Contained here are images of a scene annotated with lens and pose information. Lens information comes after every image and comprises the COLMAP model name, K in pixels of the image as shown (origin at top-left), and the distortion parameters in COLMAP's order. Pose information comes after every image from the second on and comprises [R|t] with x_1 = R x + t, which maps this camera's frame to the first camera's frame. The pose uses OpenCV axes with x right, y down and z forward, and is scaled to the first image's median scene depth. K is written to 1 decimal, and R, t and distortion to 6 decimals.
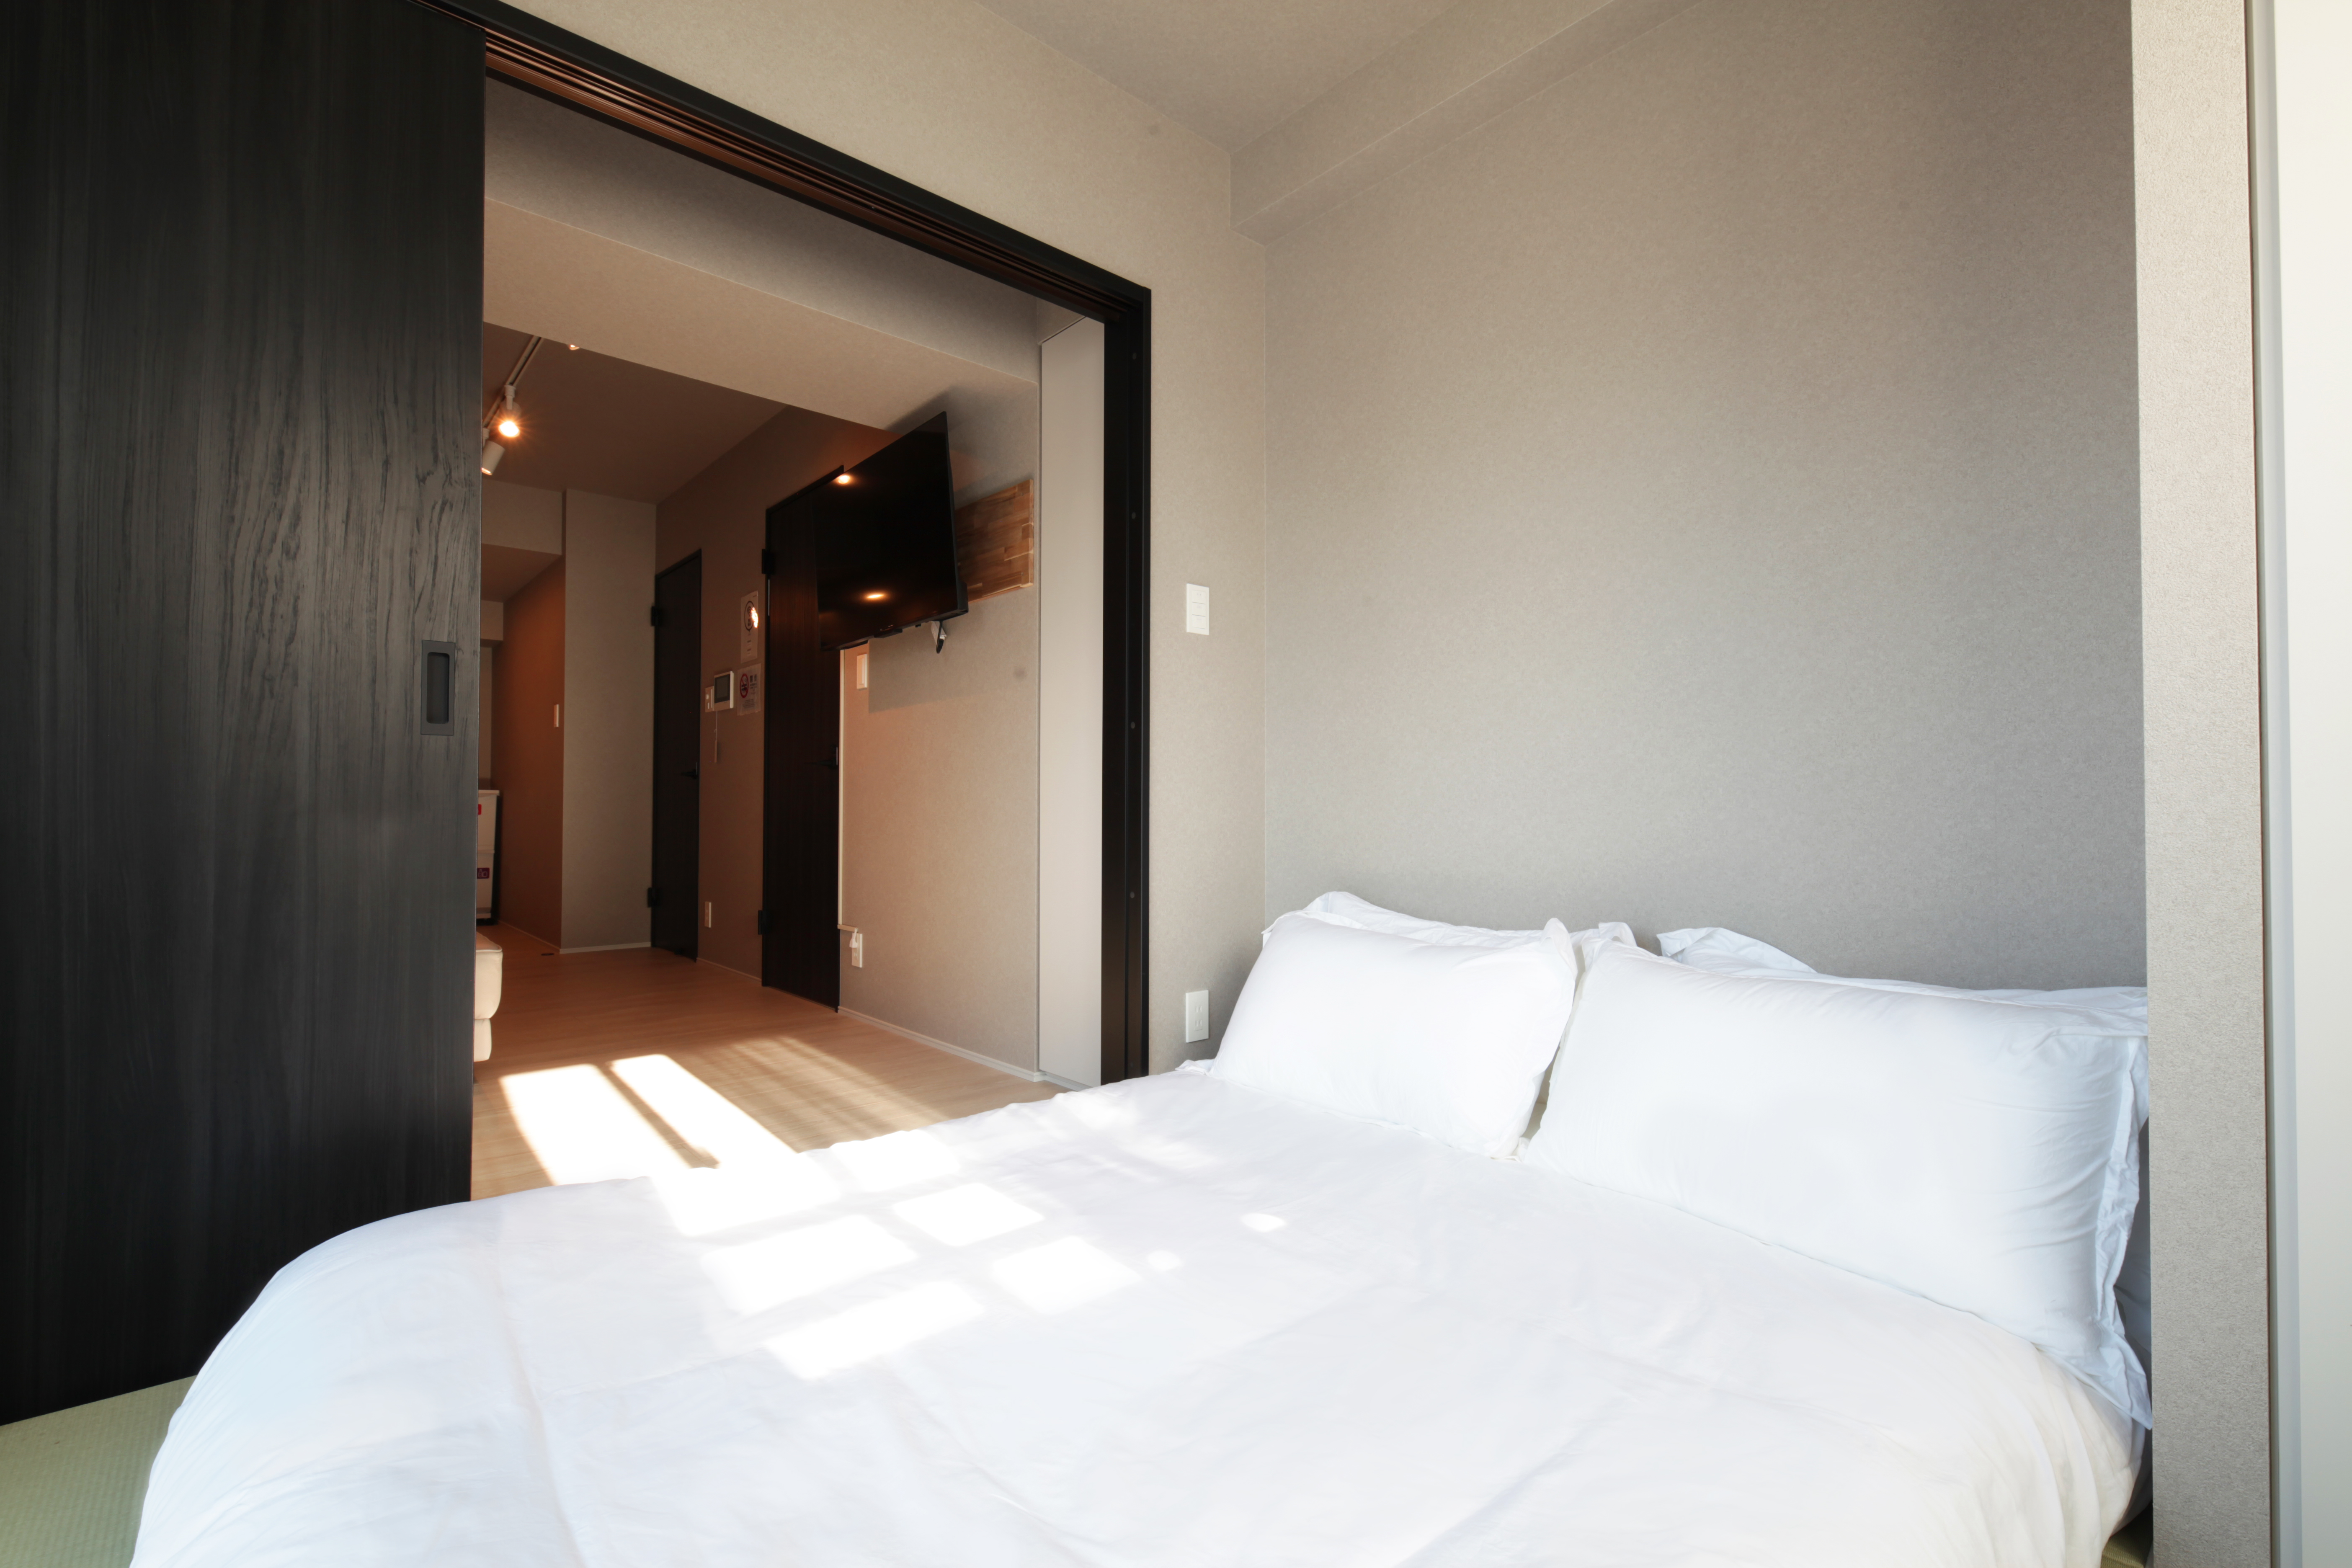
lens RADIAL K [[1080.2, 0, 1179.9], [0, 1080.2, 794.1], [0, 0, 1]] dist [0.018598, 0.000305]
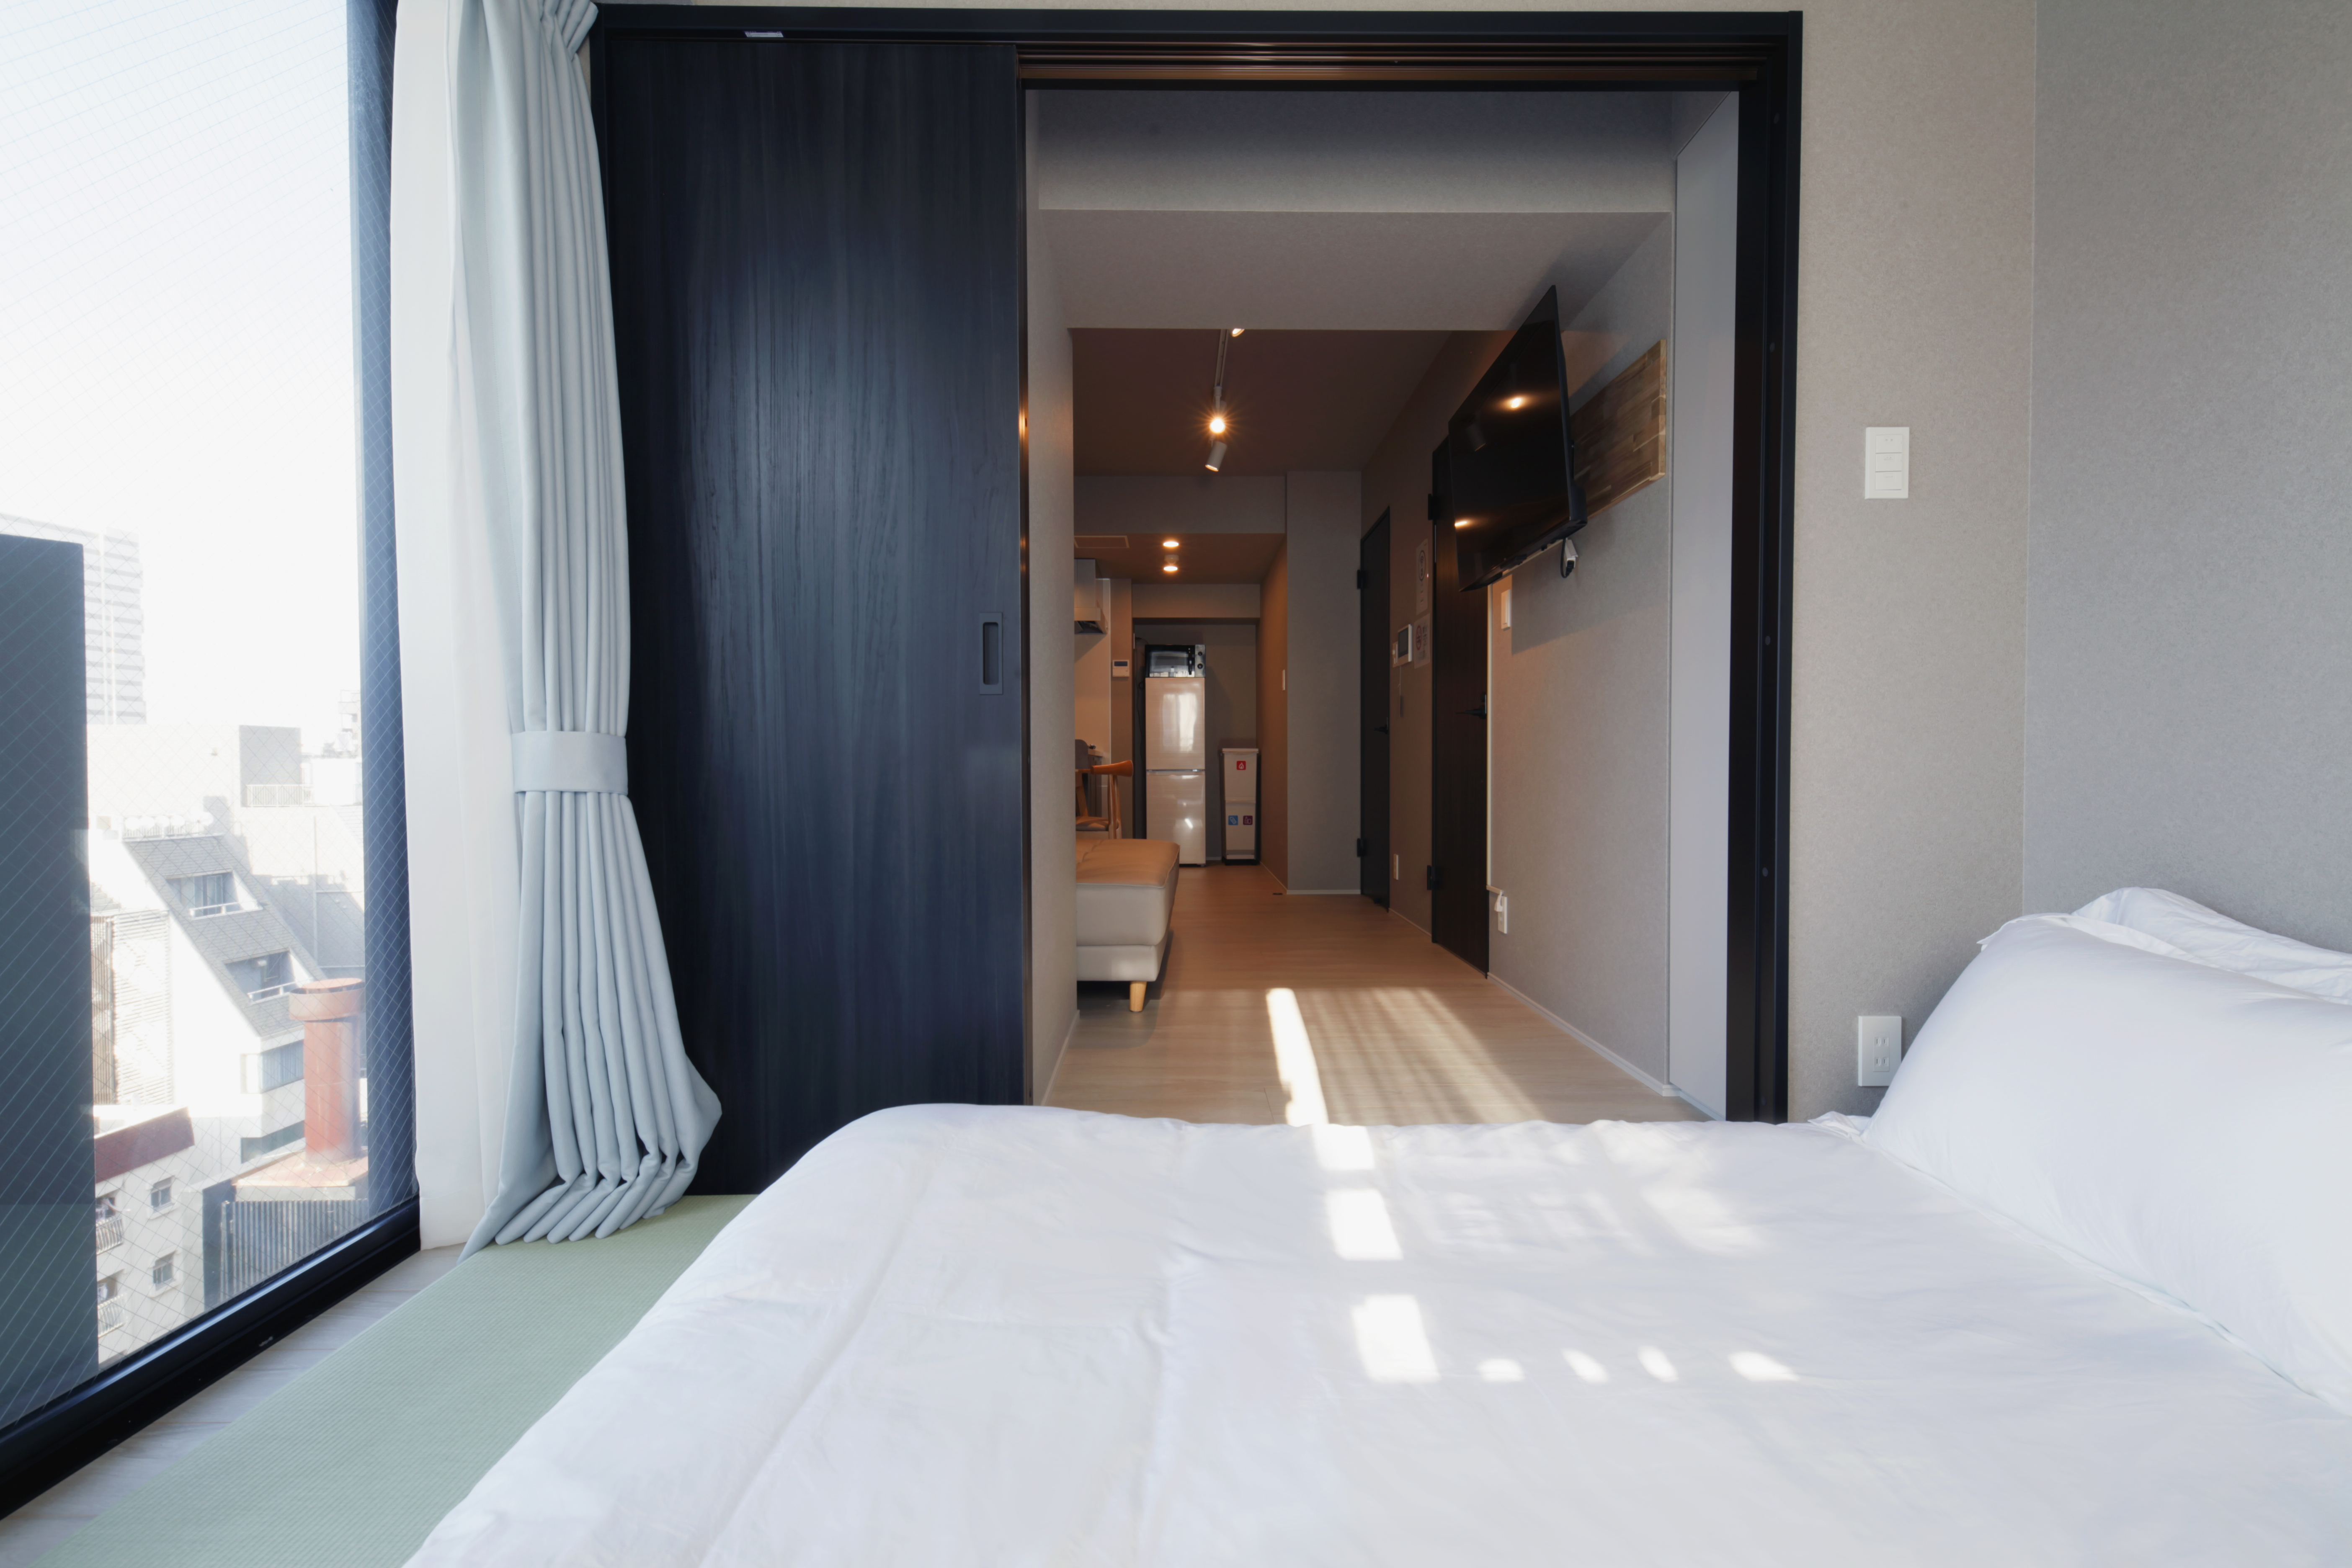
lens RADIAL K [[1080.2, 0, 1179.9], [0, 1080.2, 794.1], [0, 0, 1]] dist [0.018598, 0.000305]
pose [[0.751469, 0.011866, -0.659661, 0.125187], [0.014416, 0.999304, 0.034398, 0.007696], [0.659611, -0.035359, 0.750775, 0.161262]]
